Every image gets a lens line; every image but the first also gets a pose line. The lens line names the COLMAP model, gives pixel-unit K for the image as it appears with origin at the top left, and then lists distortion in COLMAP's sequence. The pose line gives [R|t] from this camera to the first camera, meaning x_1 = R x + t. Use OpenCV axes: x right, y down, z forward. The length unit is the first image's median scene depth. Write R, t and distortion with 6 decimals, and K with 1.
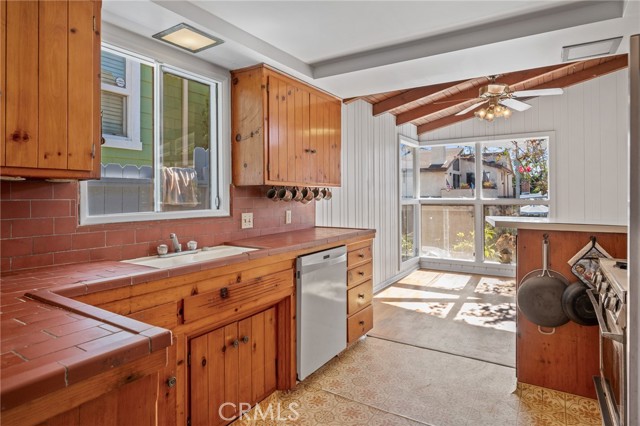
lens RADIAL K [[348.1, 0, 330.3], [0, 348.1, 193.8], [0, 0, 1]] dist [-0.017829, 0.002254]
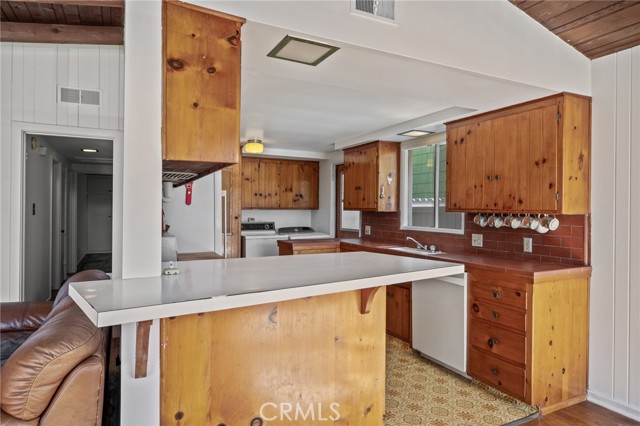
lens RADIAL K [[392.5, 0, 321.2], [0, 392.5, 210.2], [0, 0, 1]] dist [0.006664, -0.002444]
pose [[-0.504232, -0.000279, -0.863568, 1.513991], [0.000381, 1.000000, -0.000545, -0.036800], [0.863568, -0.000604, -0.504232, 1.477924]]
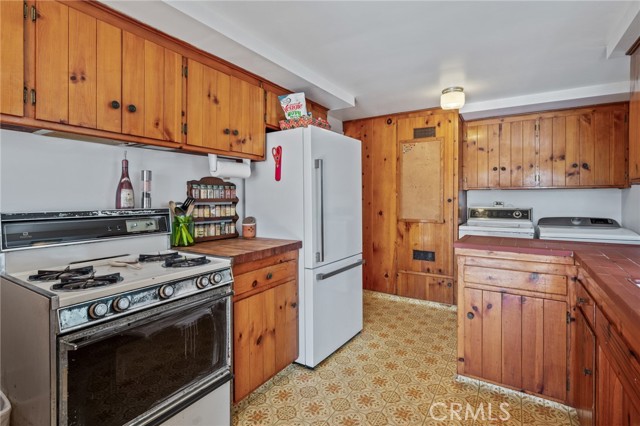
lens RADIAL K [[315.5, 0, 312.7], [0, 315.5, 197.1], [0, 0, 1]] dist [0.000025, -0.001720]
pose [[-0.999992, 0.000669, -0.004040, 0.225538], [0.000696, 0.999978, -0.006630, 0.004723], [0.004035, -0.006632, -0.999970, 1.259333]]
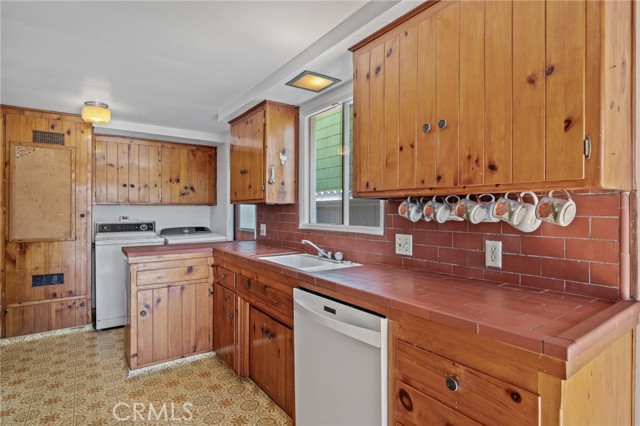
lens RADIAL K [[333.2, 0, 325.5], [0, 333.2, 212.3], [0, 0, 1]] dist [0.002962, -0.000354]
pose [[-0.357116, 0.004053, -0.934051, 0.606422], [0.008416, 0.999964, 0.001121, 0.004553], [0.934022, -0.007461, -0.357138, 1.326053]]
